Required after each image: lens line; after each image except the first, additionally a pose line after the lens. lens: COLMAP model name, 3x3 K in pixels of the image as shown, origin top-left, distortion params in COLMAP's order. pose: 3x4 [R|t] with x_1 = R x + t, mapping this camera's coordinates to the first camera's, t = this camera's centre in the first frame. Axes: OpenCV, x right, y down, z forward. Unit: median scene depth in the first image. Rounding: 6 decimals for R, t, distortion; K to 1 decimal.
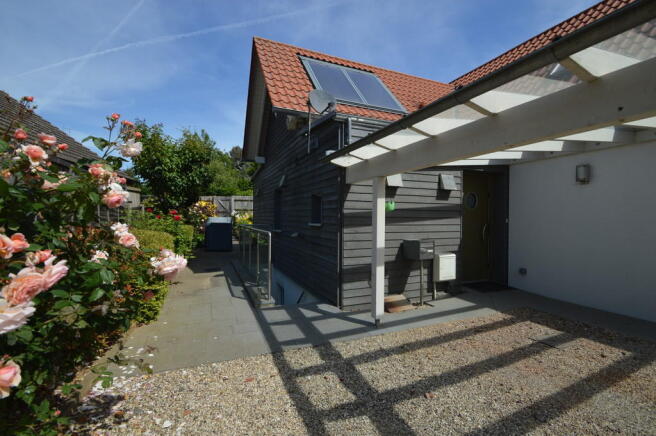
lens RADIAL K [[287.6, 0, 328.0], [0, 287.6, 218.0], [0, 0, 1]] dist [0.000634, 0.000006]
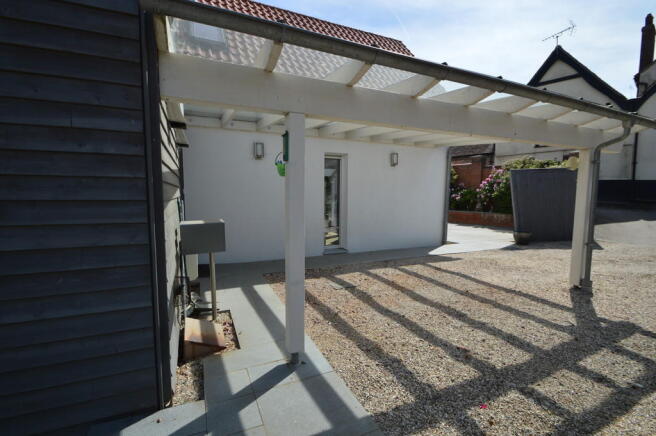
lens RADIAL K [[298.7, 0, 328.0], [0, 298.7, 218.0], [0, 0, 1]] dist [-0.000040, -0.000041]
pose [[-0.027347, -0.091864, 0.995396, -0.239426], [-0.001523, 0.995771, 0.091857, 0.005546], [-0.999625, 0.000996, -0.027372, 0.513086]]
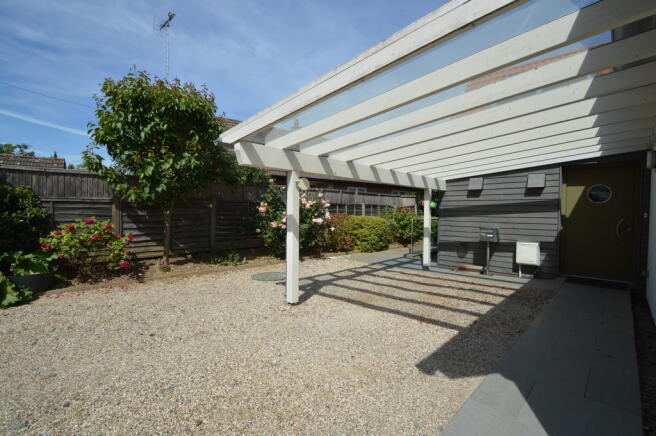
lens RADIAL K [[287.6, 0, 328.0], [0, 287.6, 218.0], [0, 0, 1]] dist [0.000634, 0.000006]
pose [[0.374040, 0.021450, -0.927164, 0.911491], [-0.002645, 0.999753, 0.022063, 0.001292], [0.927409, -0.005800, 0.374004, -0.158882]]
